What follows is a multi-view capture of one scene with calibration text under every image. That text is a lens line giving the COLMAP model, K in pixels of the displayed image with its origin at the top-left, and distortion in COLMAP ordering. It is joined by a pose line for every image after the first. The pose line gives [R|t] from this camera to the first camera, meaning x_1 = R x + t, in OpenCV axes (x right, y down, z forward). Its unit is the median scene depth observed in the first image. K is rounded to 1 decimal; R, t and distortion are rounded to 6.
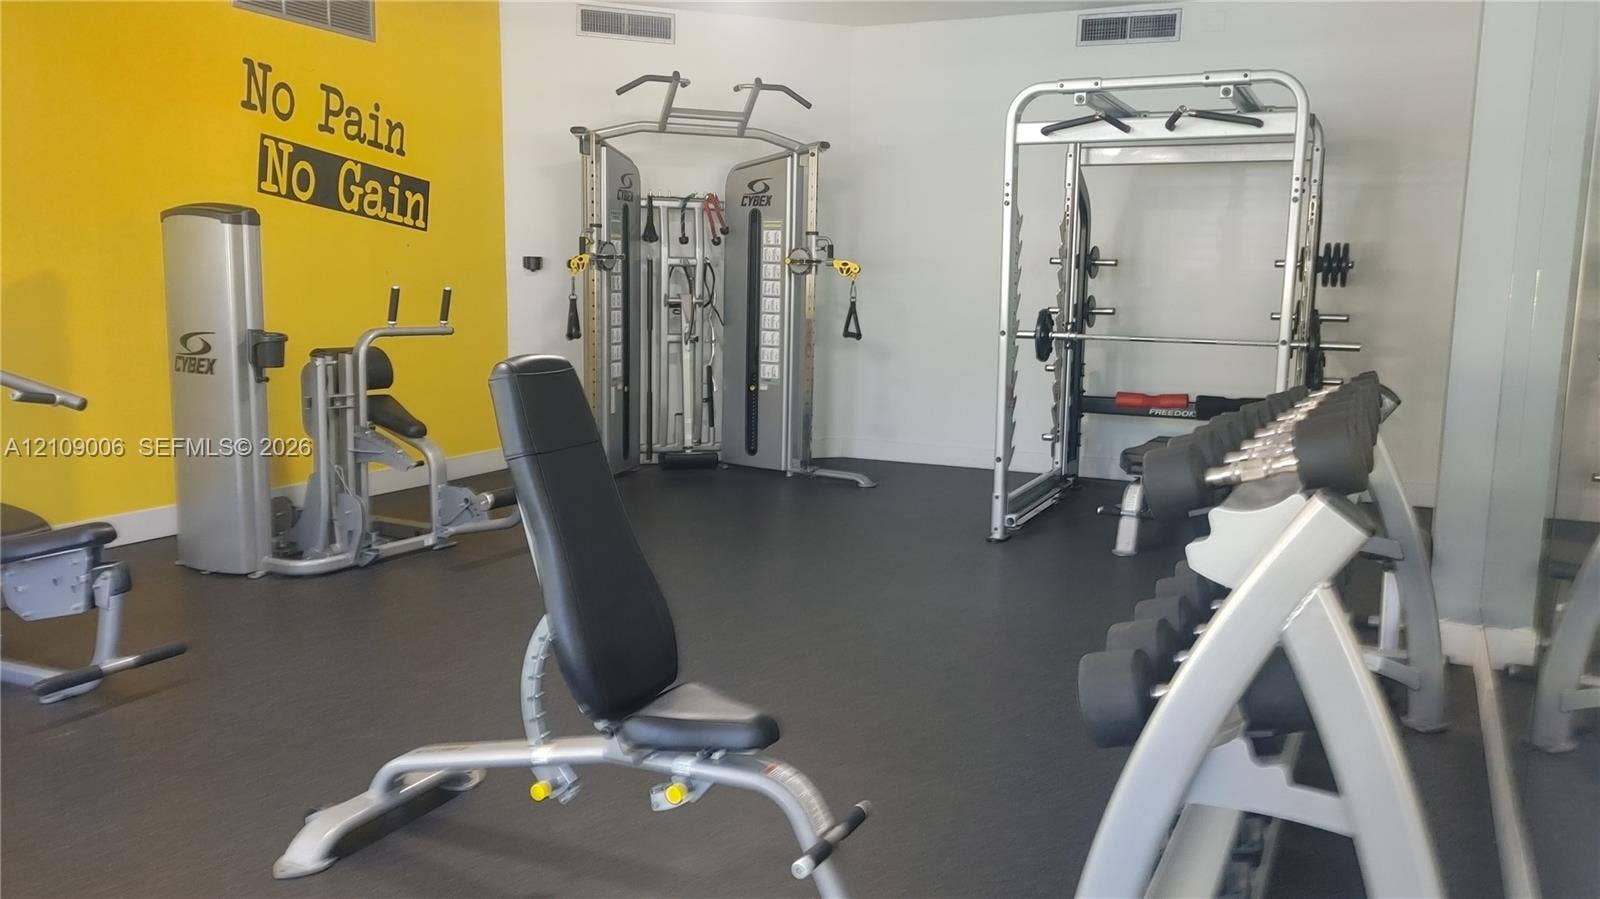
lens RADIAL K [[1334.9, 0, 804.3], [0, 1334.9, 455.7], [0, 0, 1]] dist [0.064520, 0.000206]
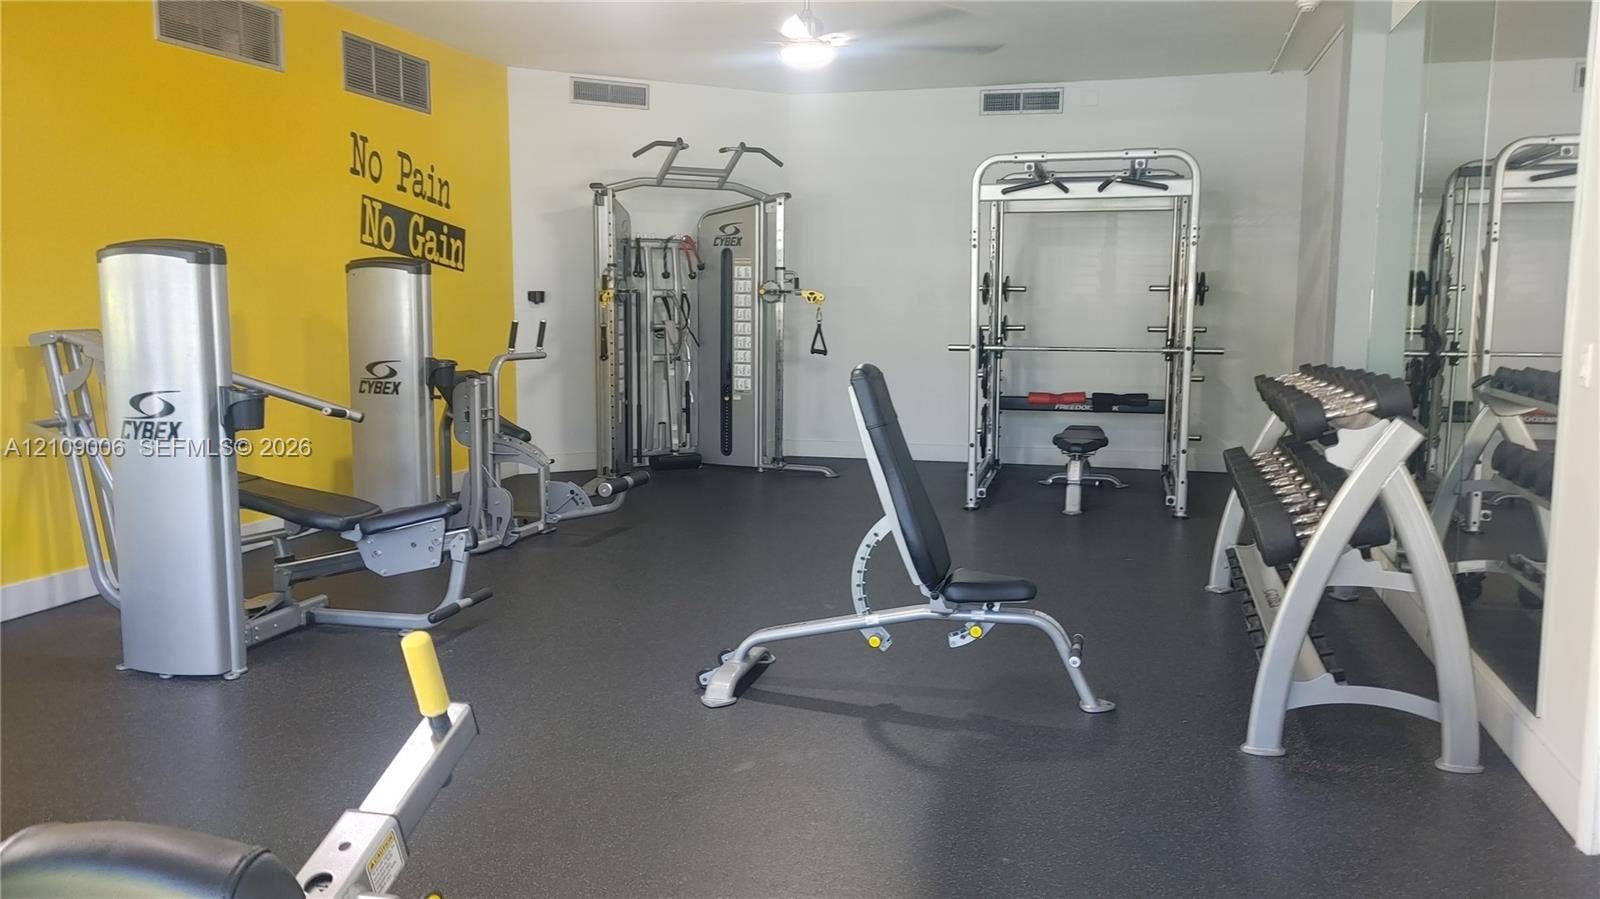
lens RADIAL K [[1334.9, 0, 796.2], [0, 1334.9, 456.0], [0, 0, 1]] dist [0.064520, 0.000206]
pose [[0.984387, -0.037402, 0.171996, -0.236516], [0.039847, 0.999148, -0.010787, 0.019937], [-0.171446, 0.017472, 0.985039, -0.228349]]
